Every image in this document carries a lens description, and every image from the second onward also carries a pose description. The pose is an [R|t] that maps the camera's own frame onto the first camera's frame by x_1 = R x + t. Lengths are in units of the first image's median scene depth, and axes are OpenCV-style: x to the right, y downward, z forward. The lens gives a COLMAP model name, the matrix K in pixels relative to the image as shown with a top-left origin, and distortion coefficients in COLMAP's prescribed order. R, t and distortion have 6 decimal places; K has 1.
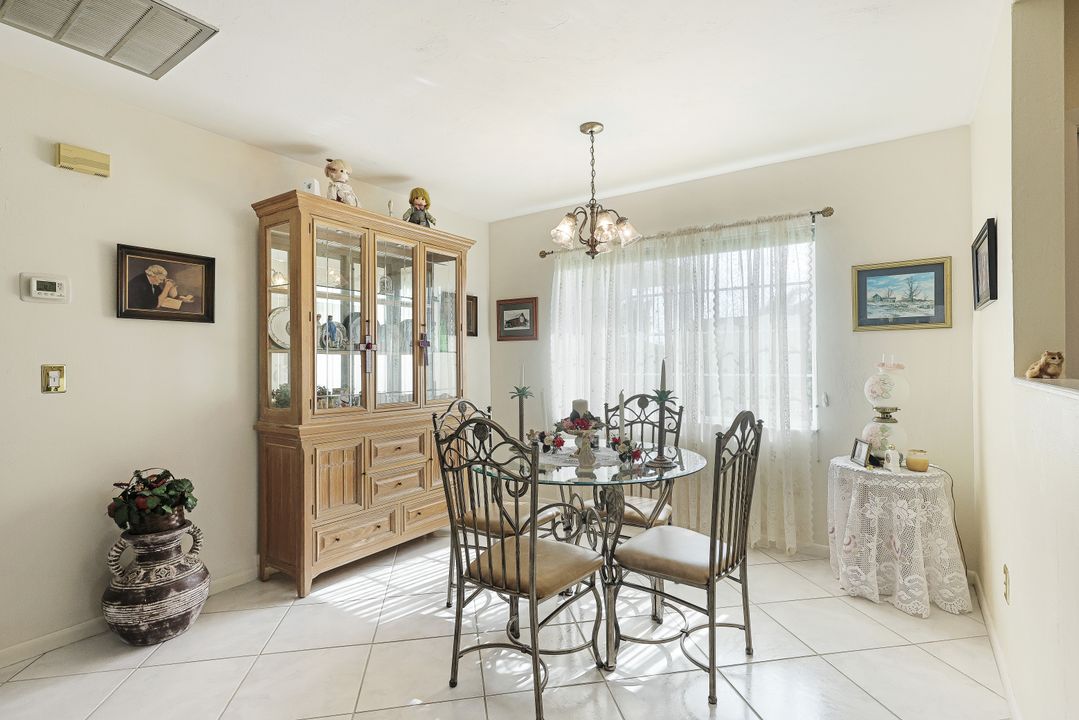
lens RADIAL K [[468.3, 0, 512.7], [0, 468.3, 361.3], [0, 0, 1]] dist [0.001787, 0.000073]
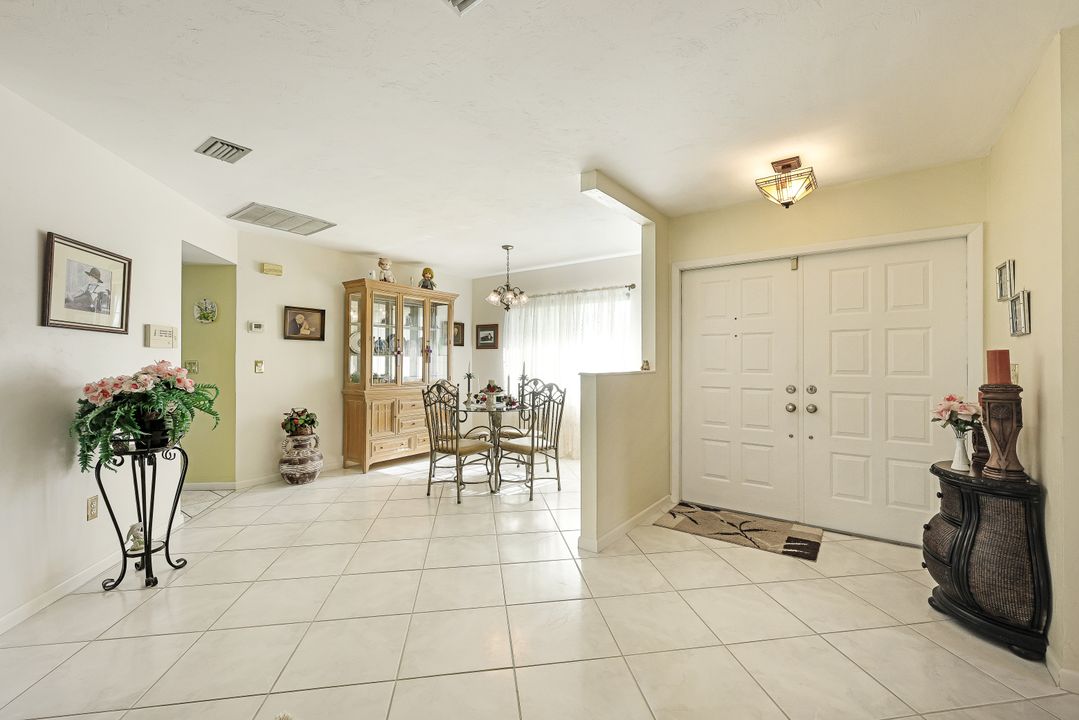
lens RADIAL K [[443.6, 0, 534.1], [0, 443.6, 355.2], [0, 0, 1]] dist [0.010196, 0.000290]
pose [[0.999403, 0.010782, -0.032812, 0.335942], [-0.011144, 0.999879, -0.010864, -0.007310], [0.032691, 0.011224, 0.999402, -0.884338]]
